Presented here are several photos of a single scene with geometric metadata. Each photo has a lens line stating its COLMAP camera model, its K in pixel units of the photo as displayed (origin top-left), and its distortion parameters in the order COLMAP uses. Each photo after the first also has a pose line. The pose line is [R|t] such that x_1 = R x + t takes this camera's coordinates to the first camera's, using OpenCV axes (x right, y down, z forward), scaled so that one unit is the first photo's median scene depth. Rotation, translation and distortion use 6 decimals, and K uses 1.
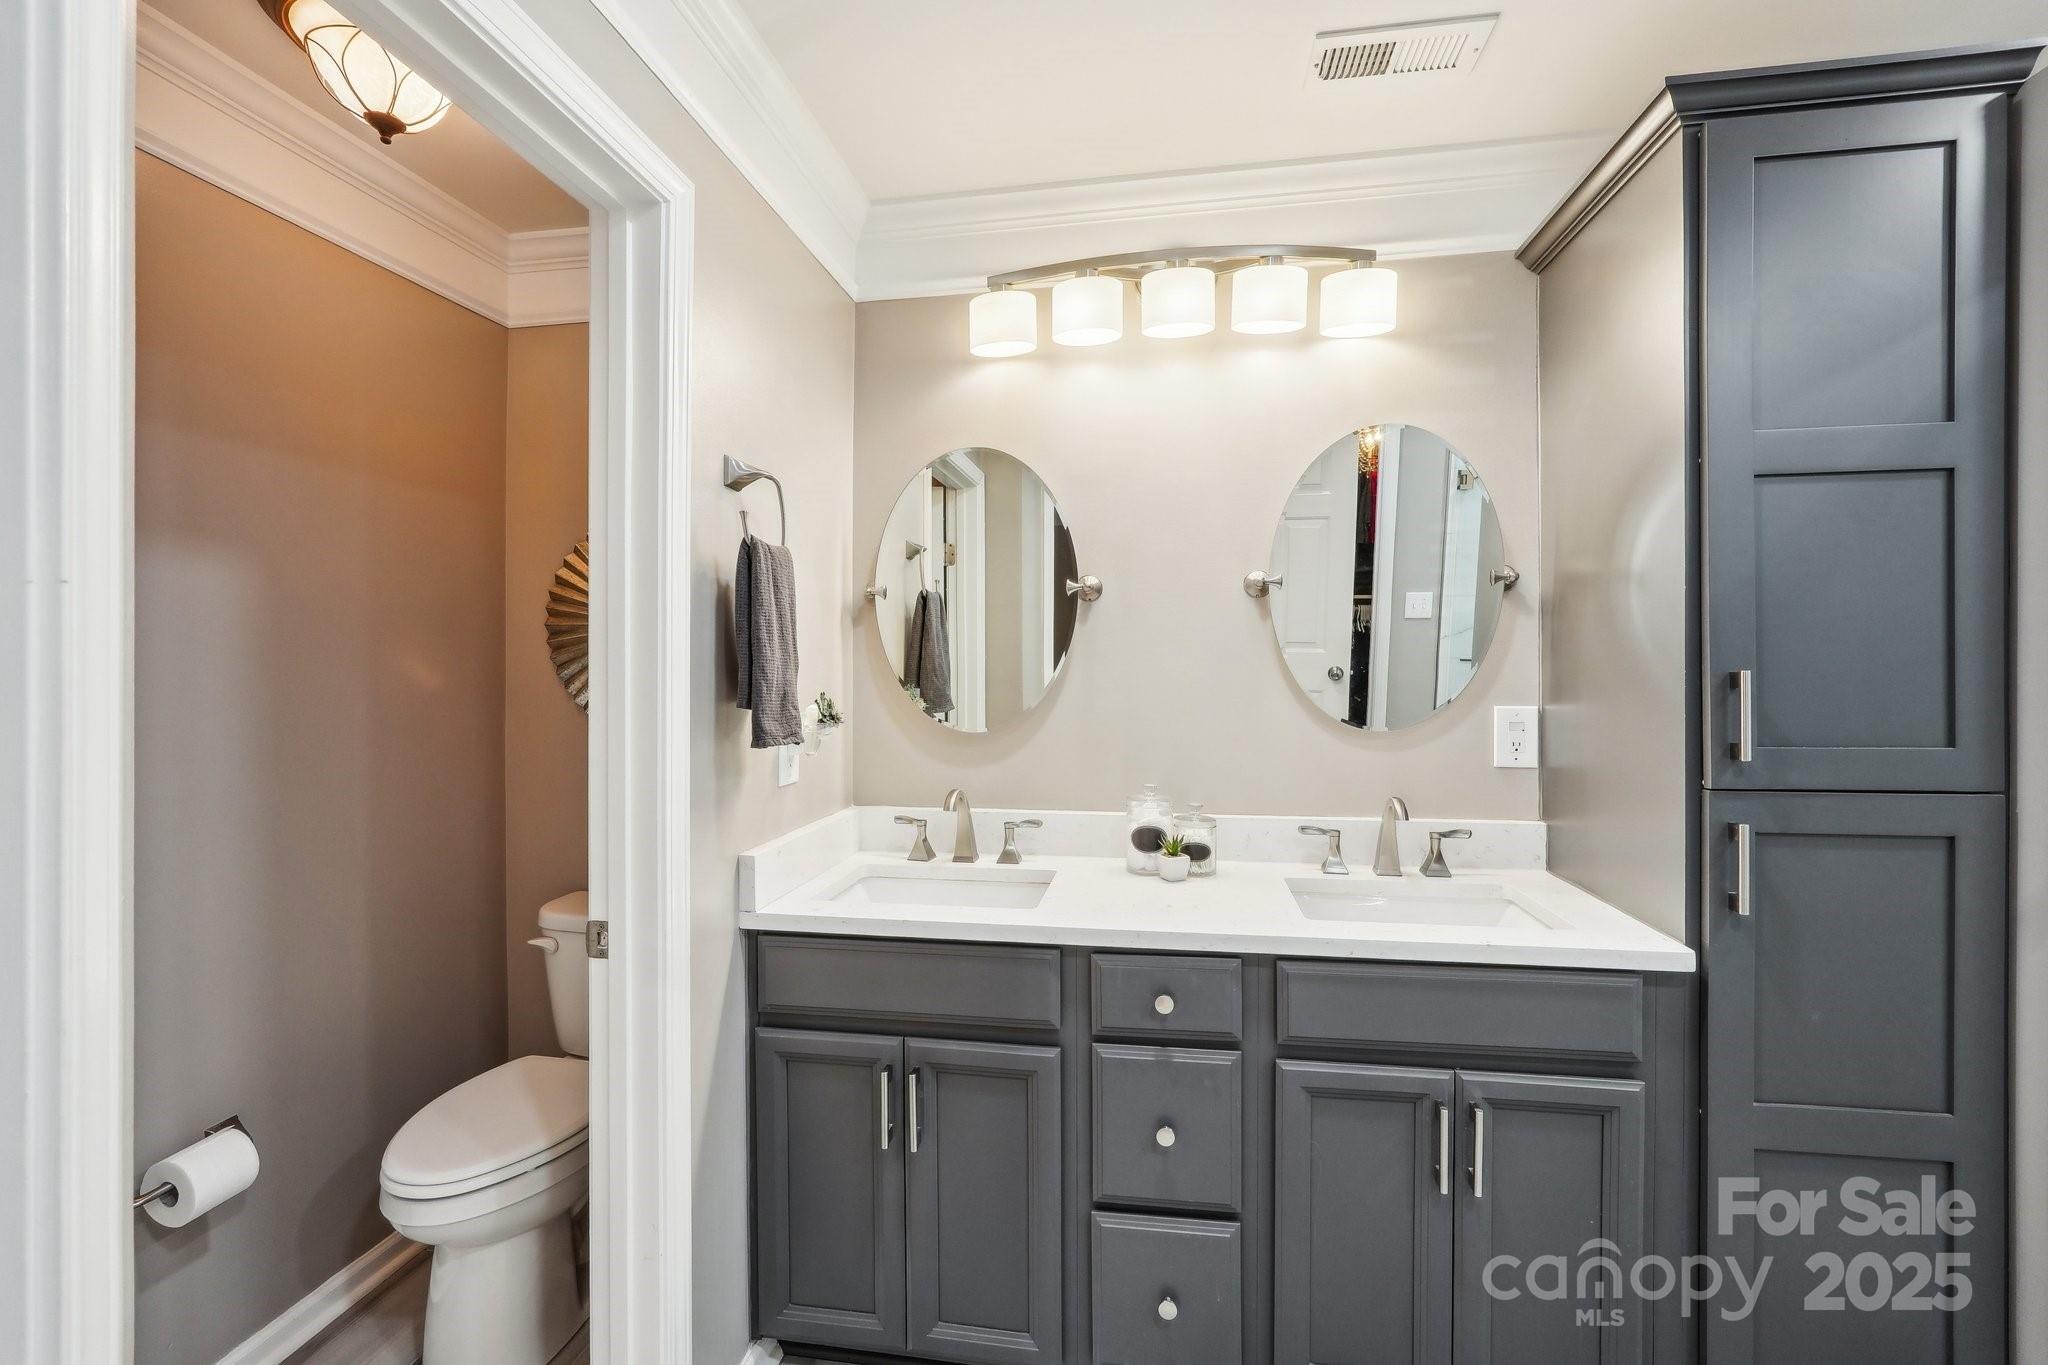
lens RADIAL K [[878.7, 0, 1020.8], [0, 878.7, 674.5], [0, 0, 1]] dist [-0.000441, -0.000008]
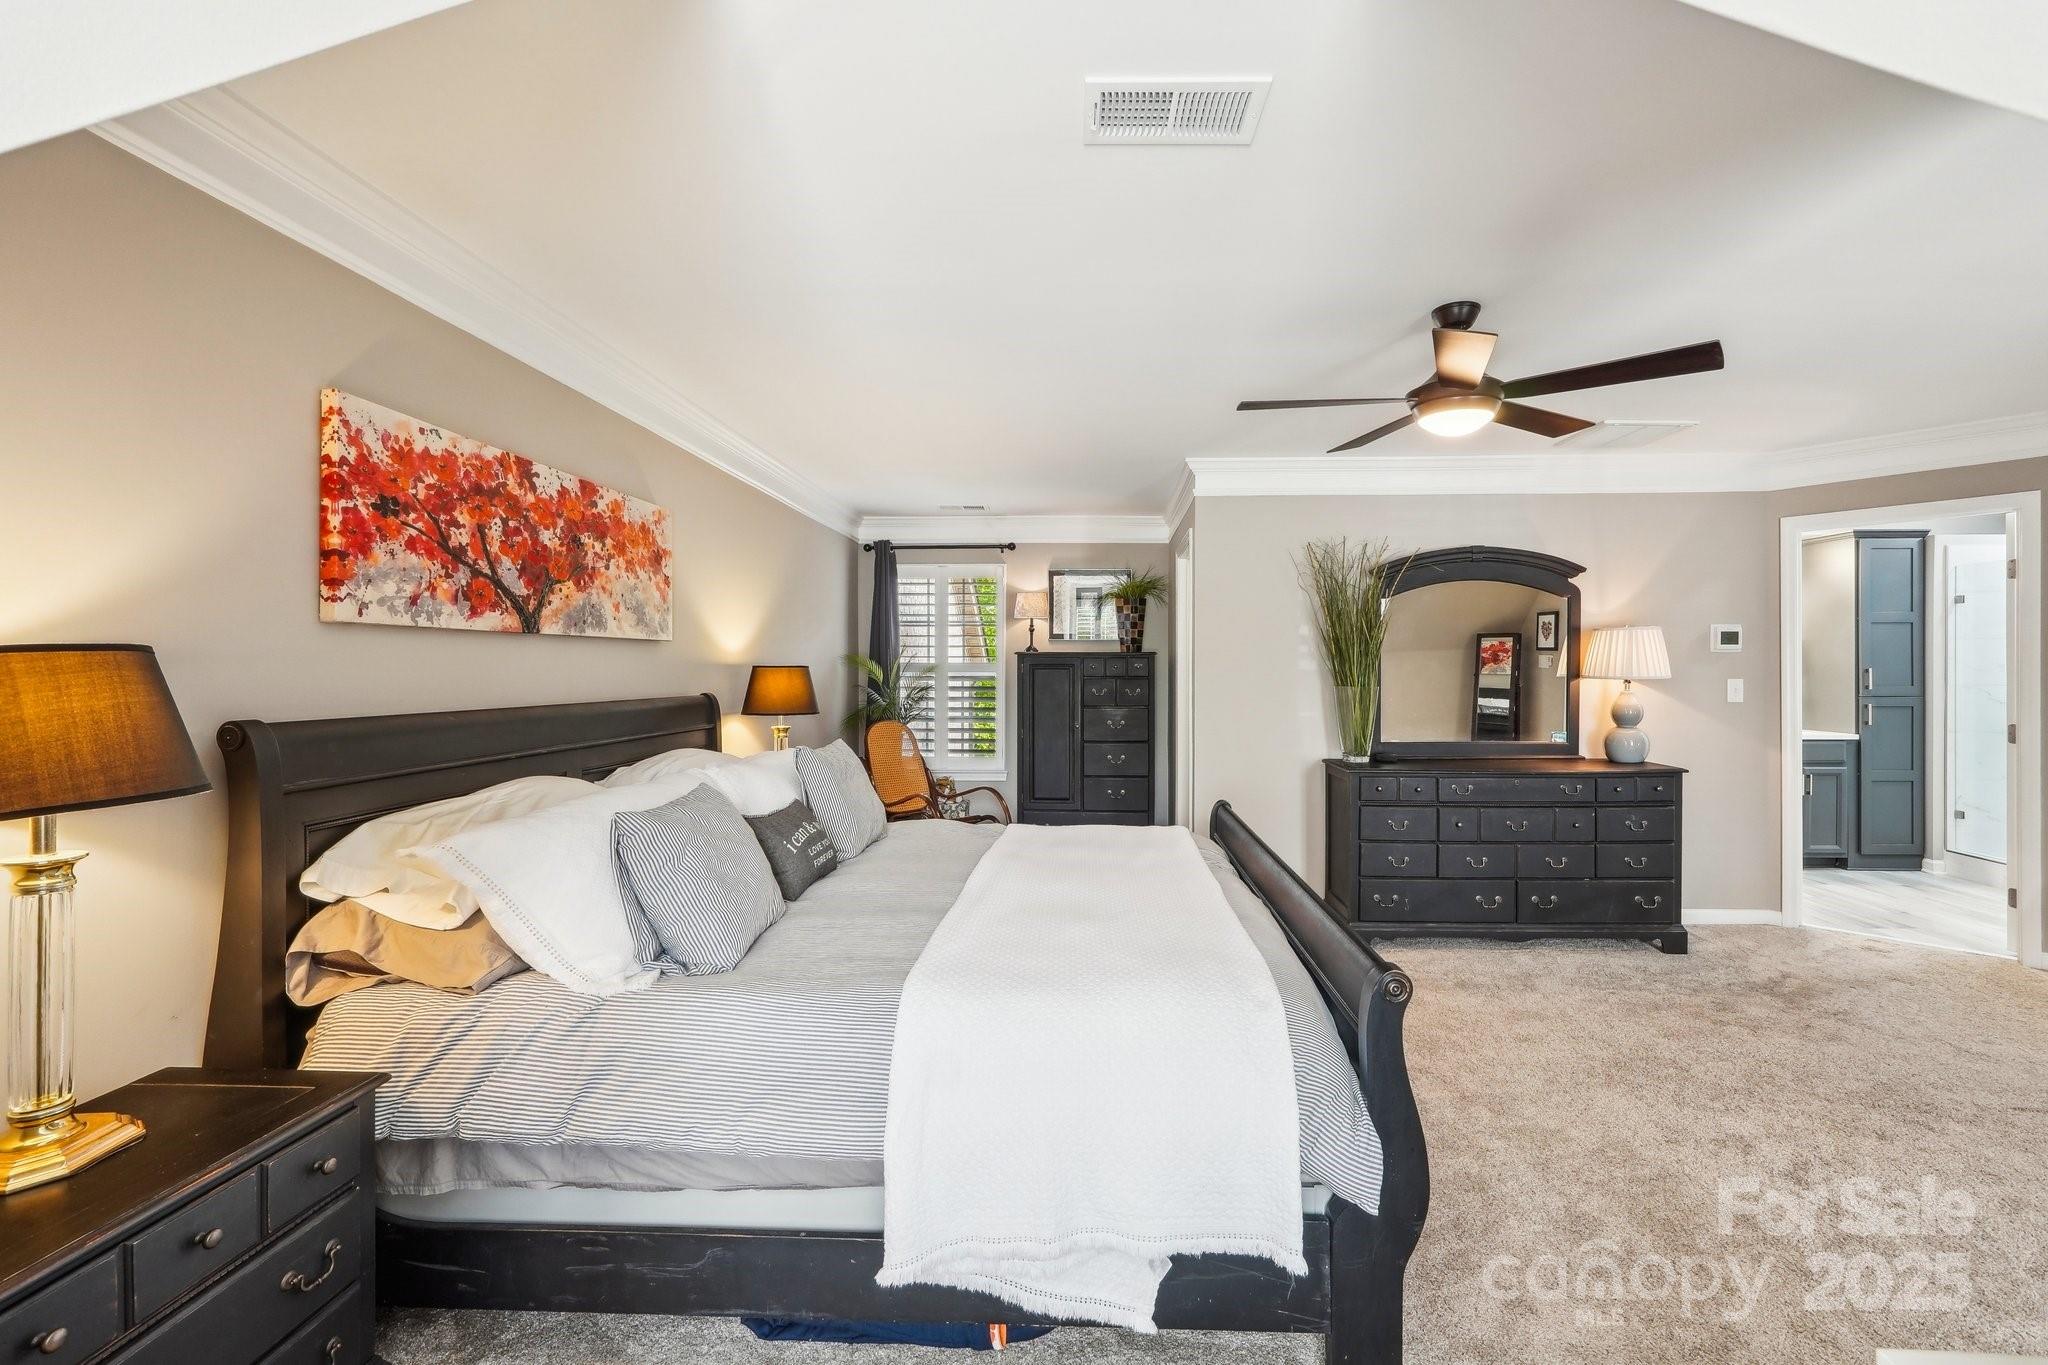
lens RADIAL K [[878.7, 0, 1037.0], [0, 878.7, 667.8], [0, 0, 1]] dist [-0.000441, -0.000008]
pose [[0.992441, 0.001839, 0.122708, -3.639740], [-0.001622, 0.999997, -0.001866, 0.006069], [-0.122711, 0.001653, 0.992441, -2.684850]]
